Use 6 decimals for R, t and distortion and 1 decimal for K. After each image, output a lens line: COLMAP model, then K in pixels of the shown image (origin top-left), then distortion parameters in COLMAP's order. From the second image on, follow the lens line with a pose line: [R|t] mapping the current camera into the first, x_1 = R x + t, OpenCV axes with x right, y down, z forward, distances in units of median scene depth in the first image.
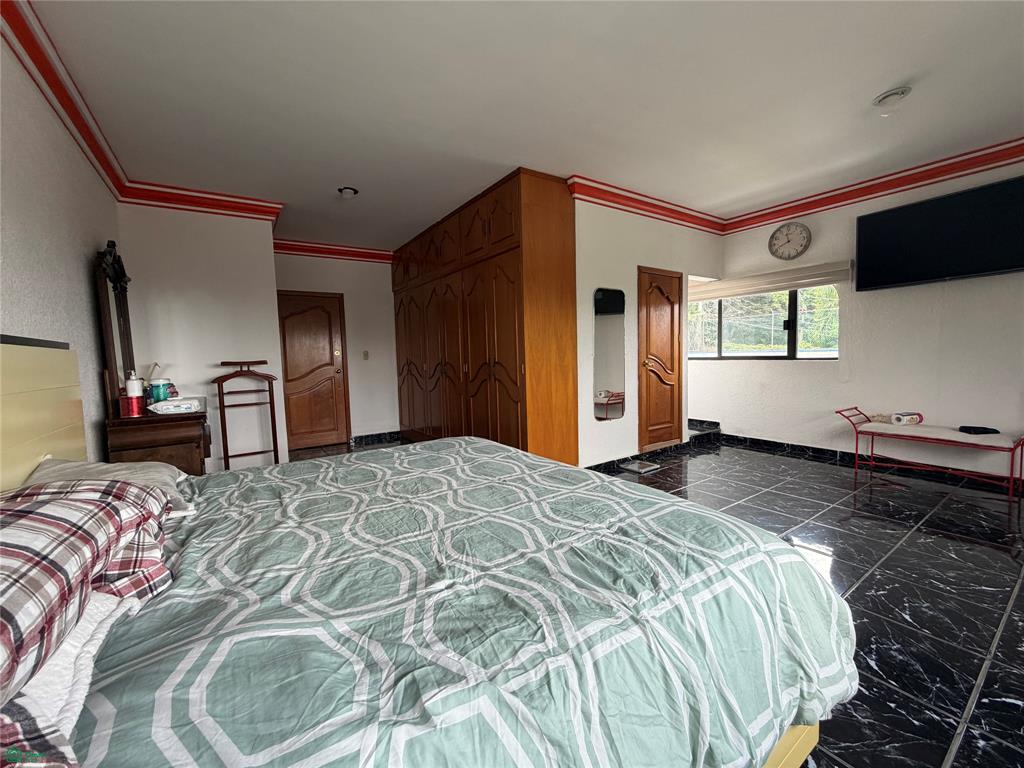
lens RADIAL K [[398.1, 0, 512.0], [0, 398.1, 384.0], [0, 0, 1]] dist [0.000081, 0.000105]
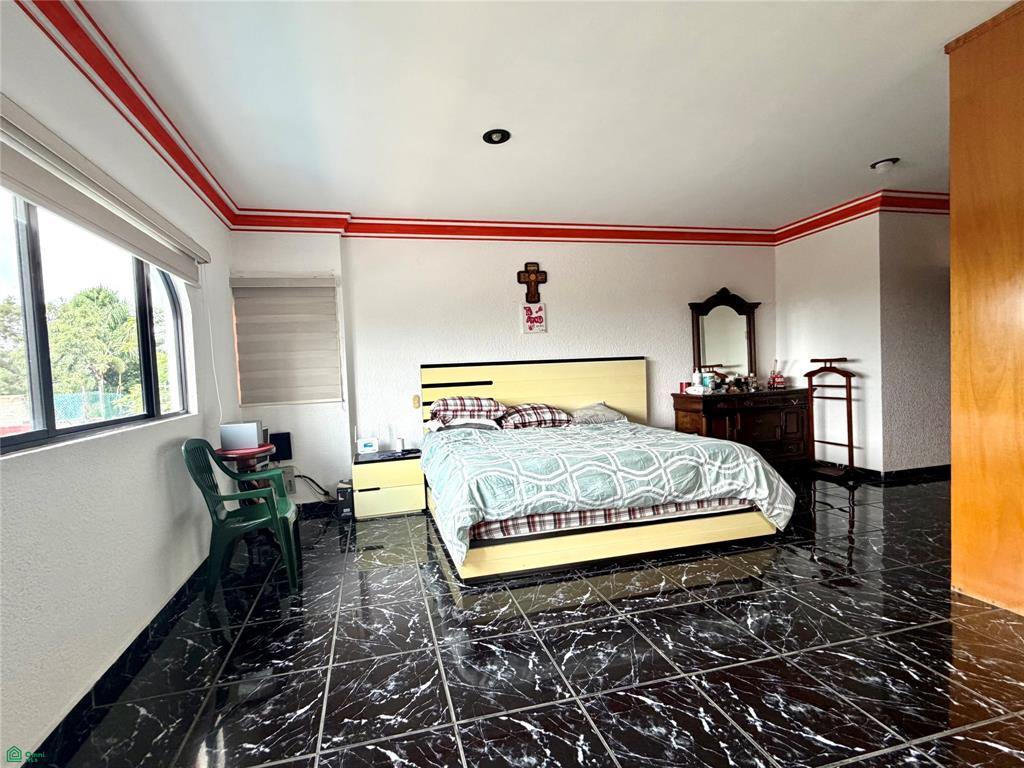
lens RADIAL K [[398.1, 0, 512.0], [0, 398.1, 384.0], [0, 0, 1]] dist [0.000081, 0.000105]
pose [[-0.244221, 0.074321, -0.966867, 0.642403], [-0.020979, 0.996420, 0.081891, -0.059881], [0.969493, 0.040283, -0.241788, 0.423059]]
